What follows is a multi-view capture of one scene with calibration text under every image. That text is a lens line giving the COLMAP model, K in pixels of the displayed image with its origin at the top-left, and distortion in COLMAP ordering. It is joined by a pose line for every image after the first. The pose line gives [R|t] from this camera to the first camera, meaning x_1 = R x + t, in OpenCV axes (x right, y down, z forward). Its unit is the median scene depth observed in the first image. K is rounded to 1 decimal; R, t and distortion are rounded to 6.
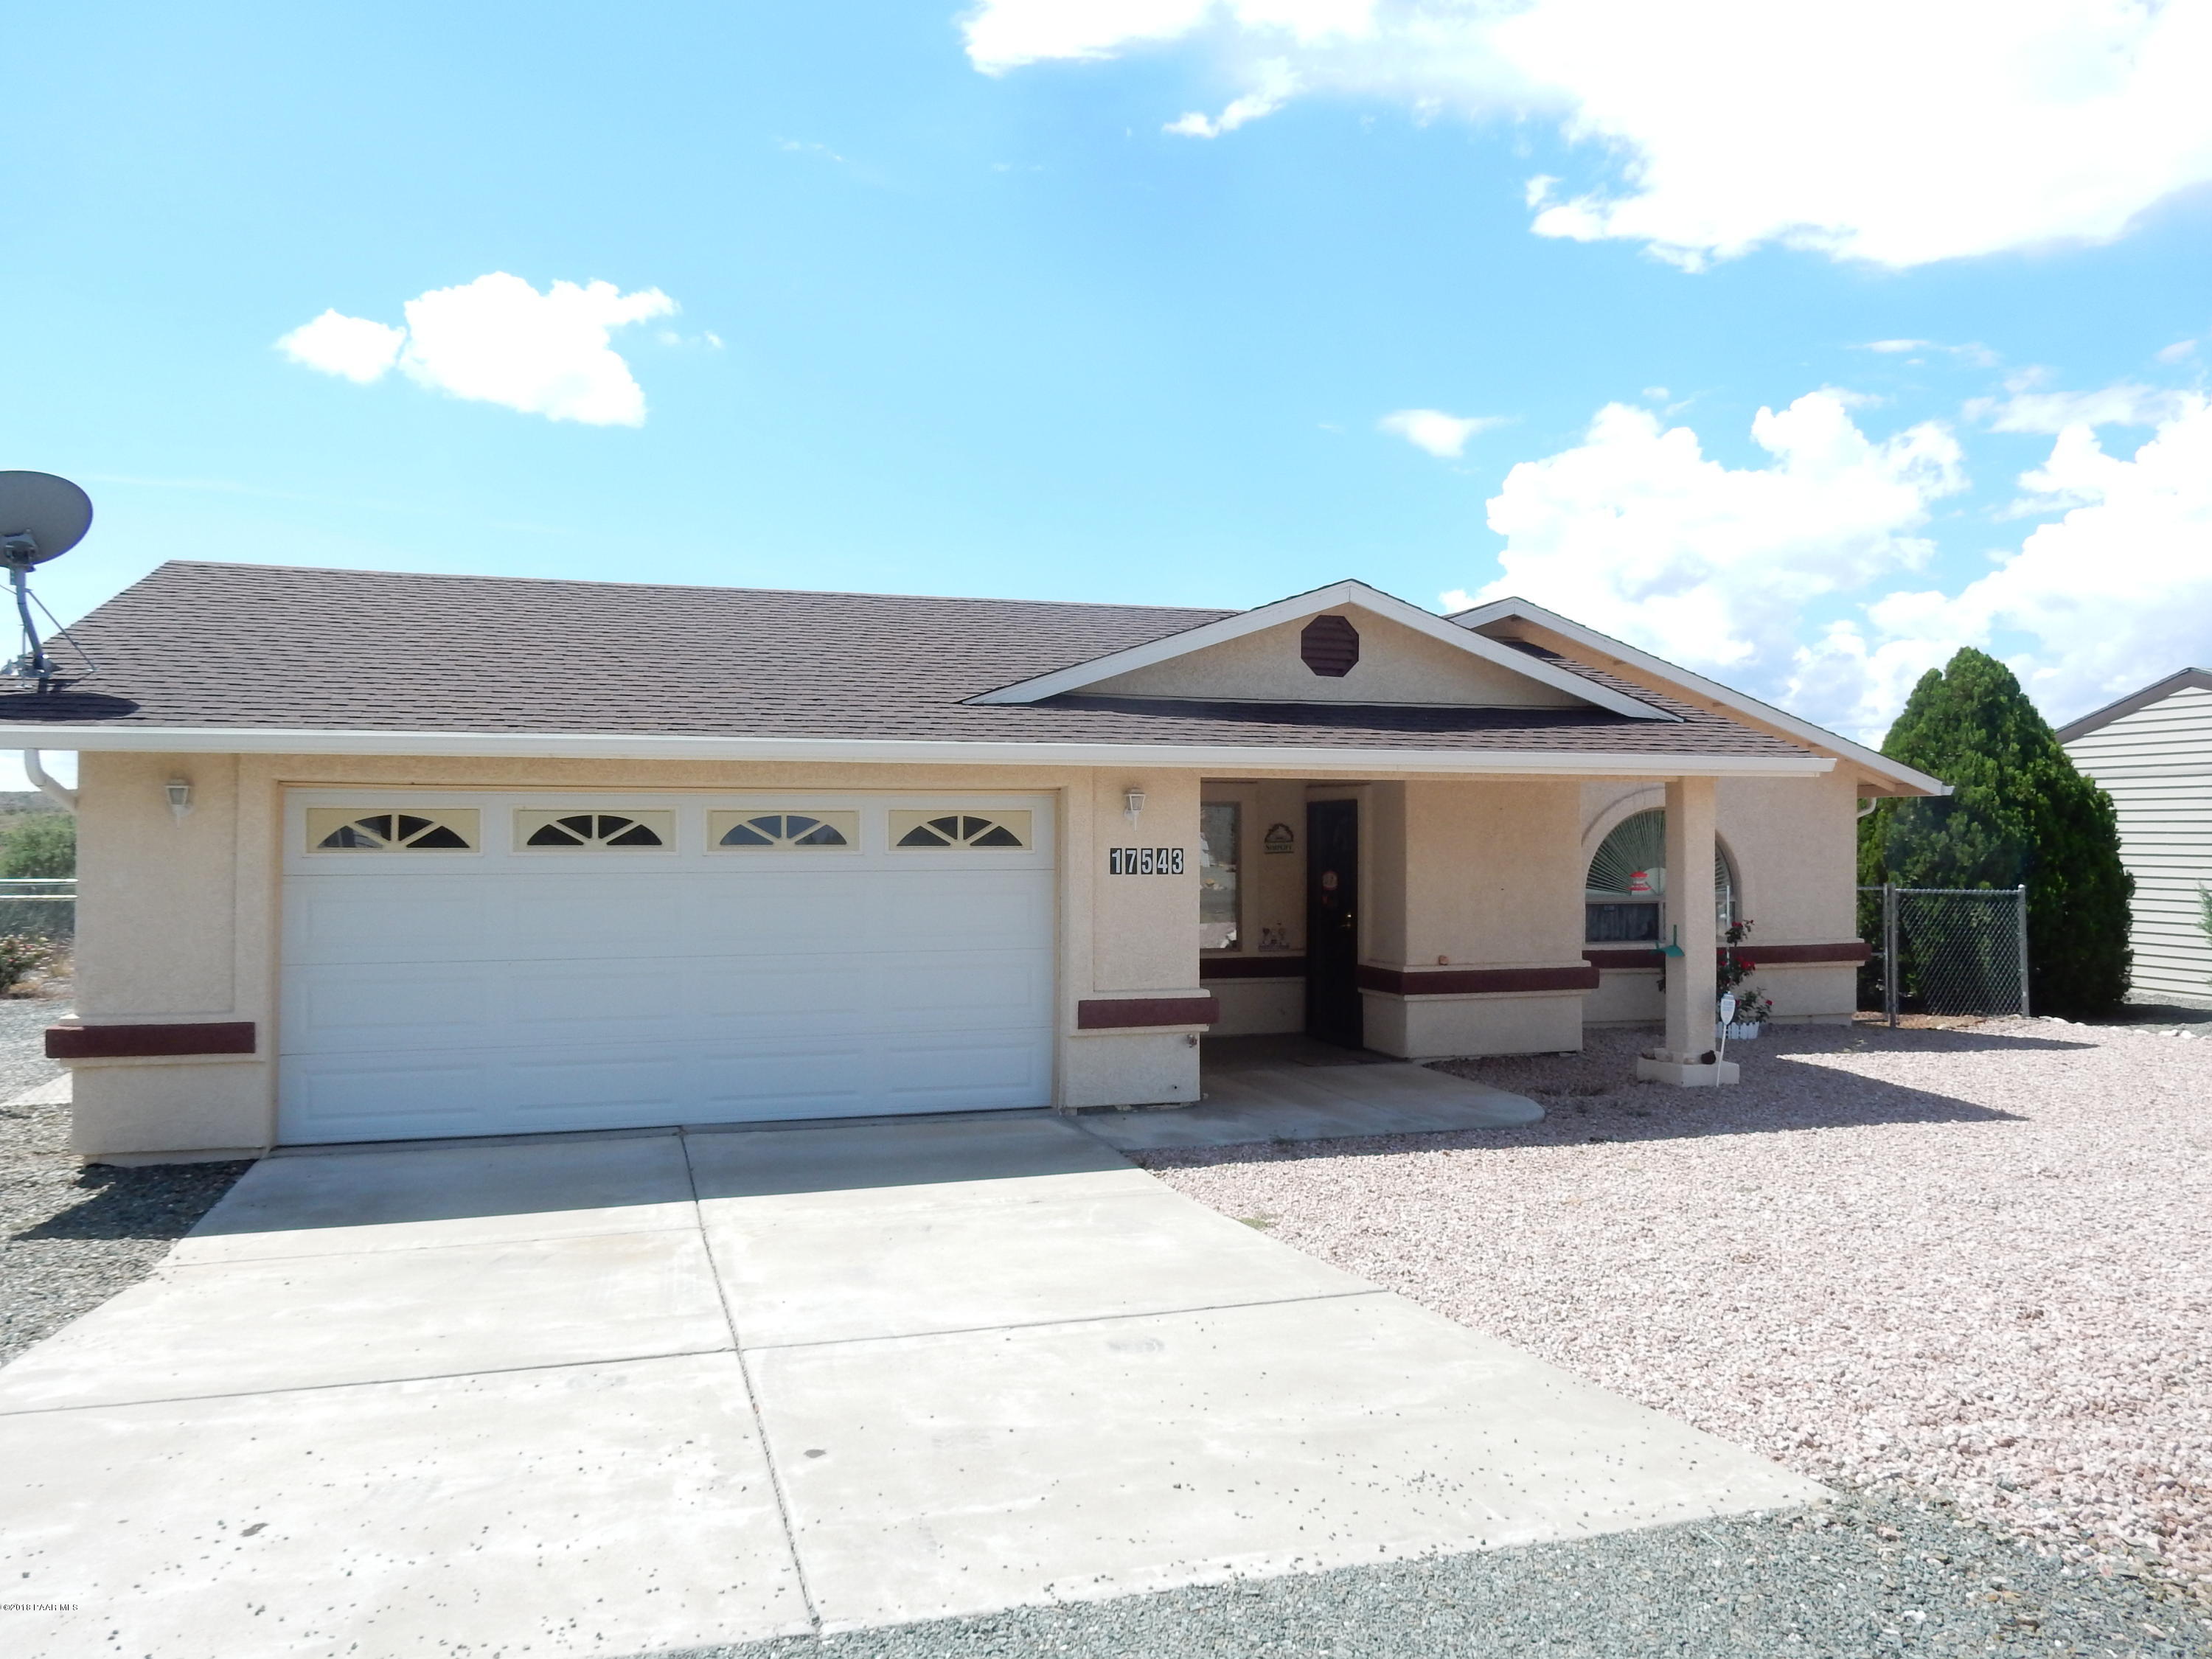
lens RADIAL K [[1621.6, 0, 1095.4], [0, 1621.6, 828.6], [0, 0, 1]] dist [-0.003068, -0.000846]
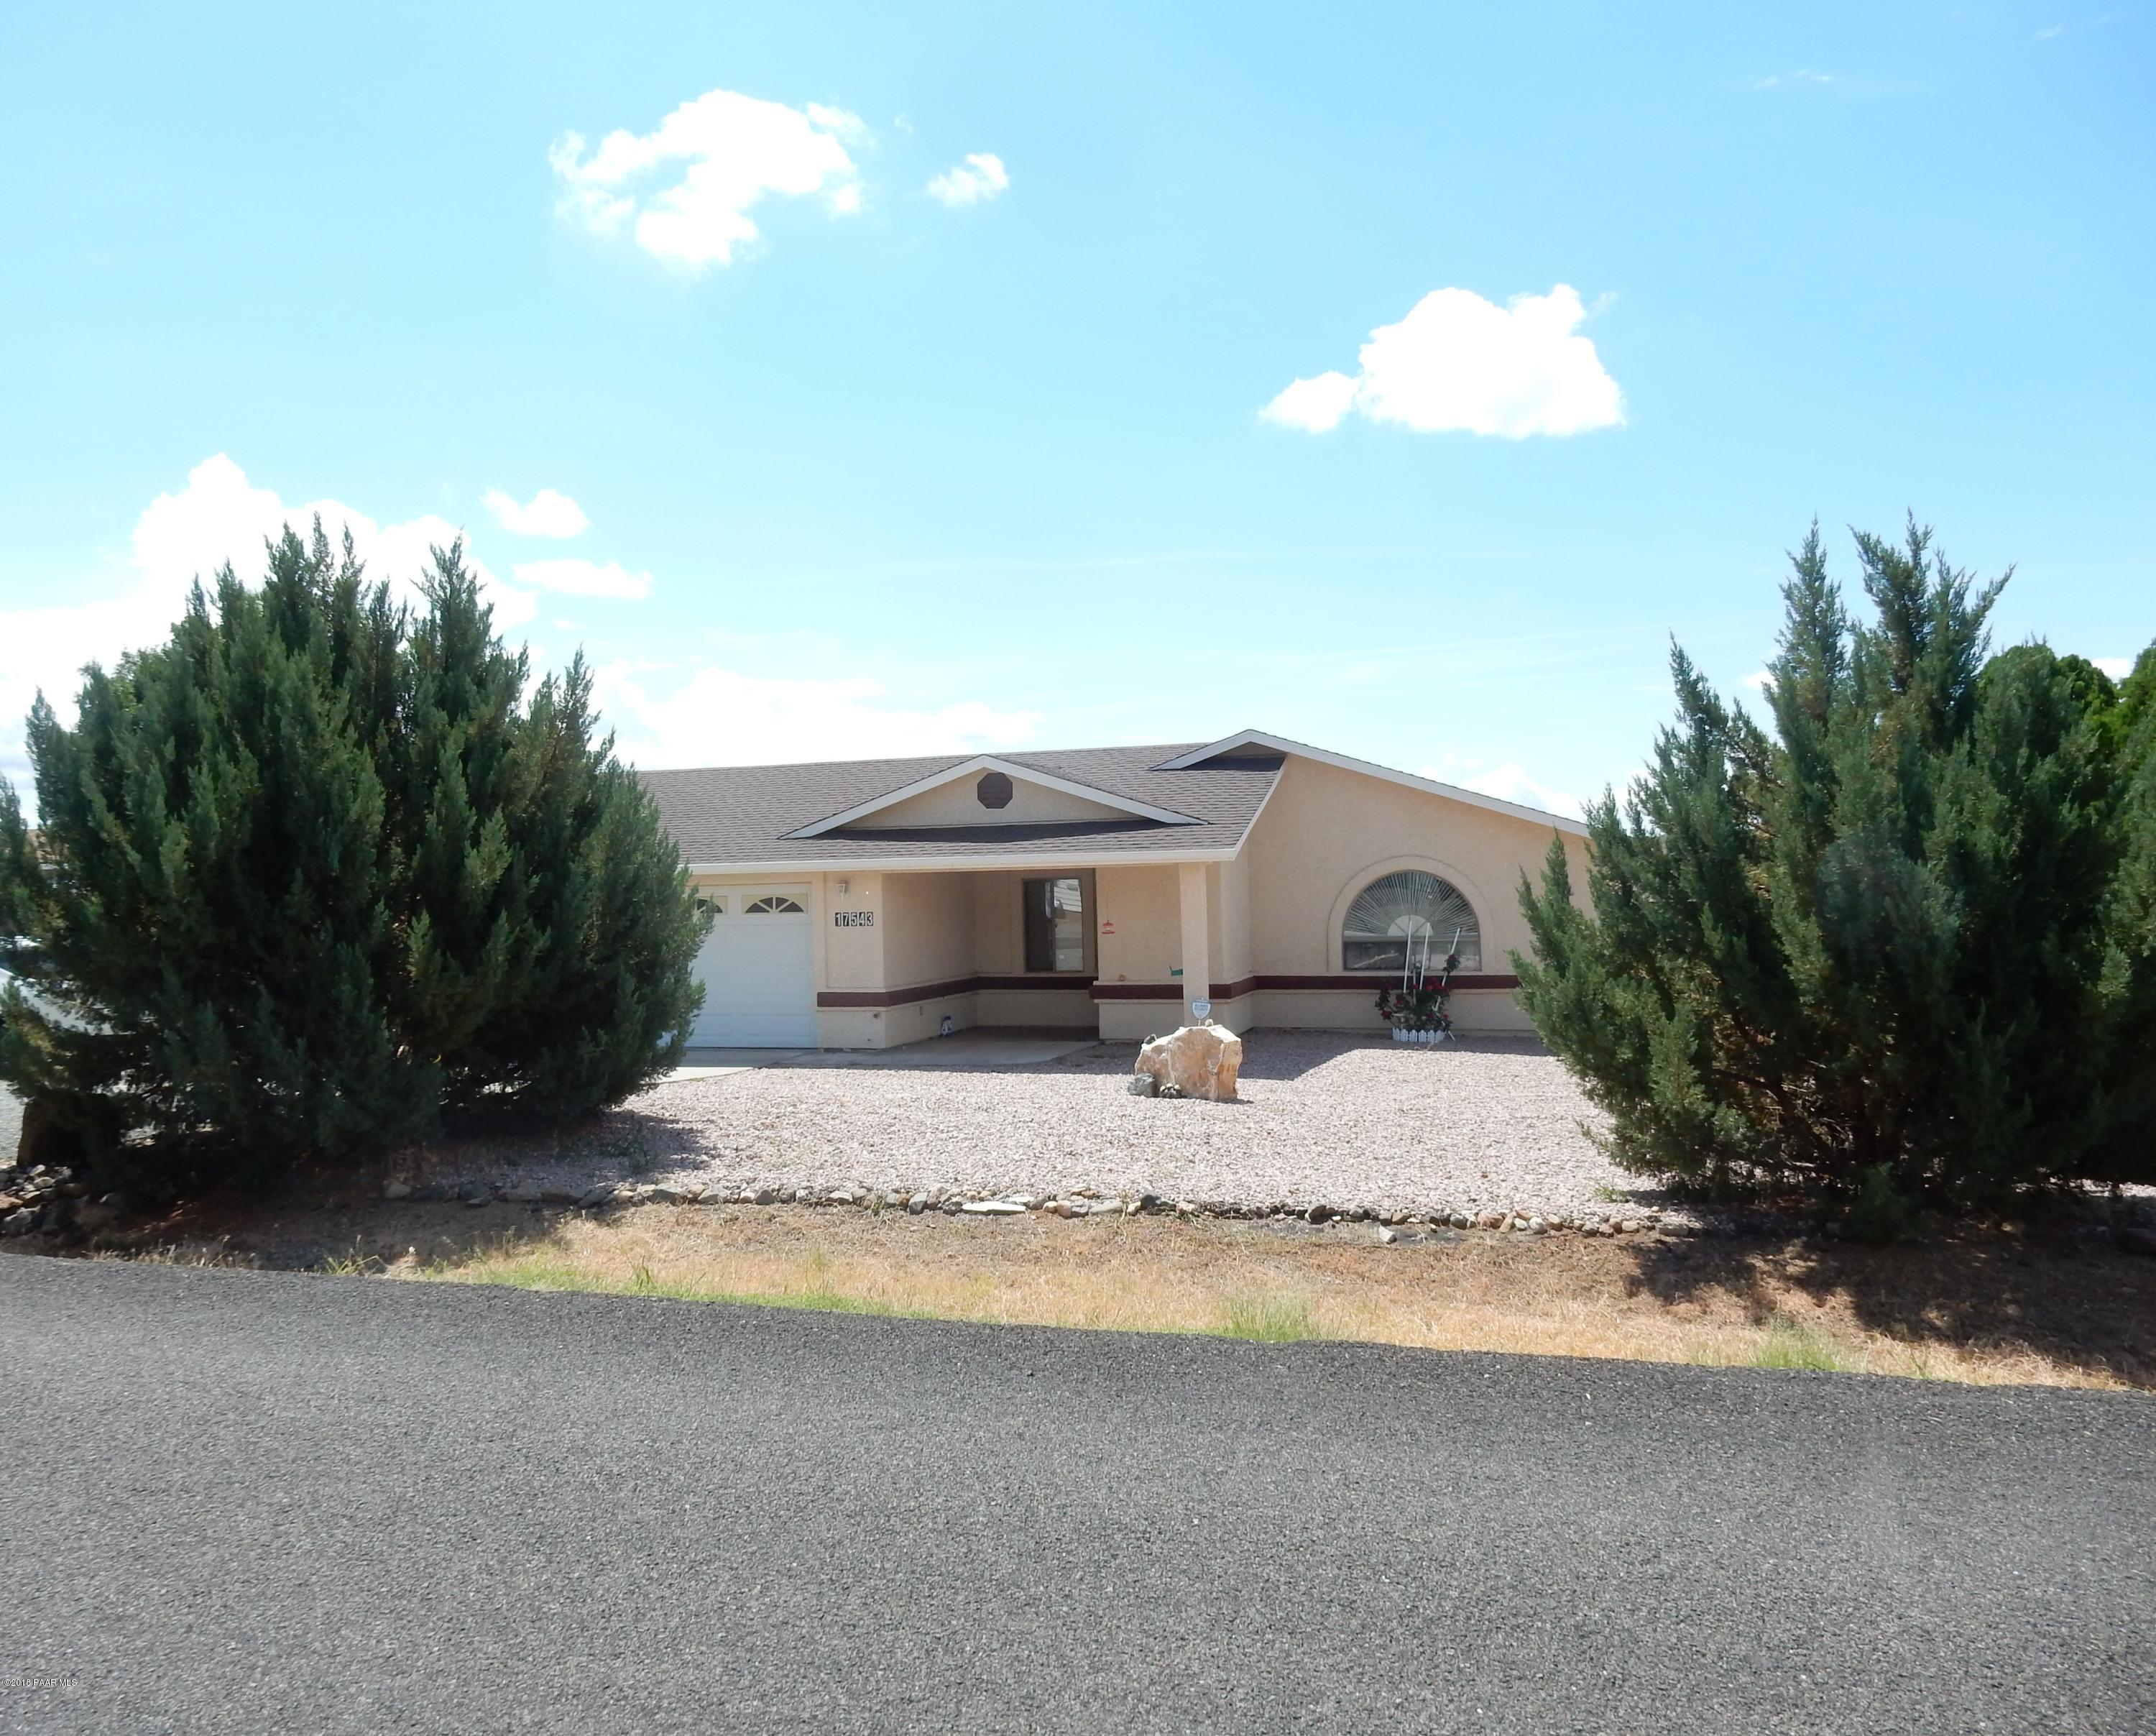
lens RADIAL K [[1697.5, 0, 985.1], [0, 1697.5, 863.4], [0, 0, 1]] dist [-0.012468, 0.006935]
pose [[0.809840, -0.025790, -0.586083, 0.970120], [0.026745, 0.999618, -0.007031, -0.019898], [0.586040, -0.009981, 0.810220, -0.375947]]
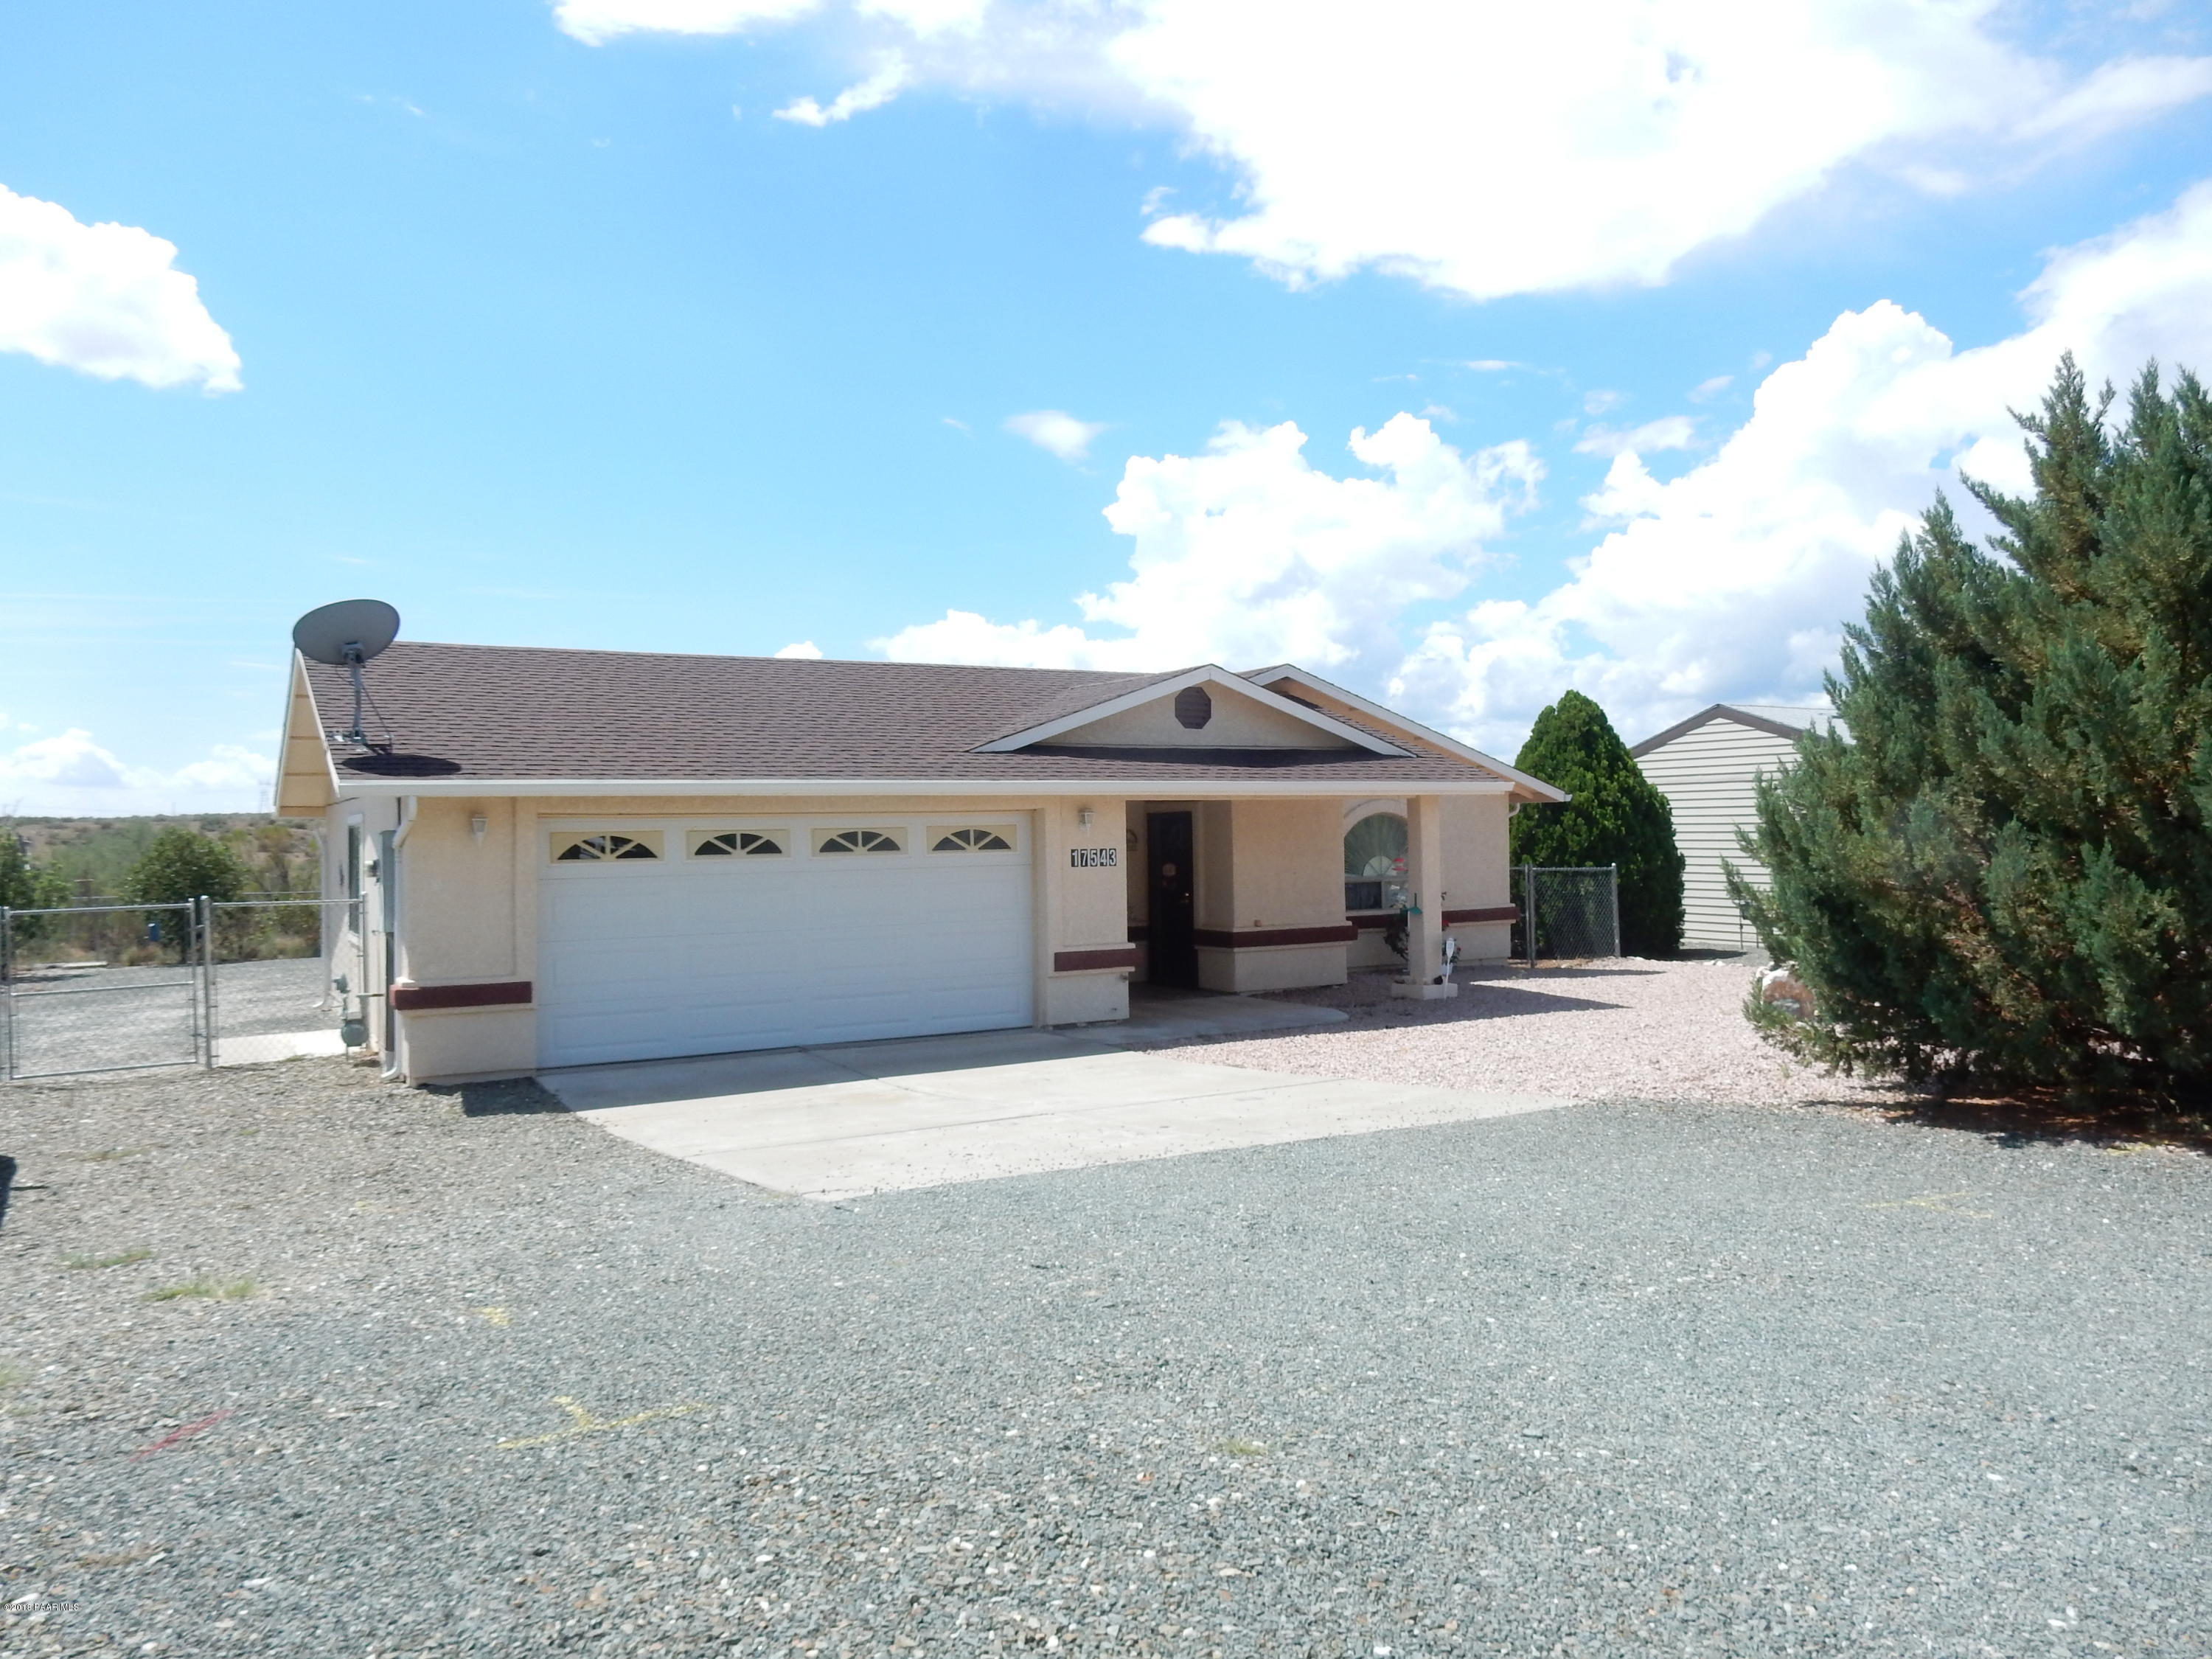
lens RADIAL K [[1658.6, 0, 1106.0], [0, 1658.6, 829.5], [0, 0, 1]] dist [0.000069, 0.000311]
pose [[0.971886, -0.016504, 0.234873, -0.231307], [0.016253, 0.999863, 0.003003, -0.007469], [-0.234890, 0.000899, 0.972022, -0.351986]]
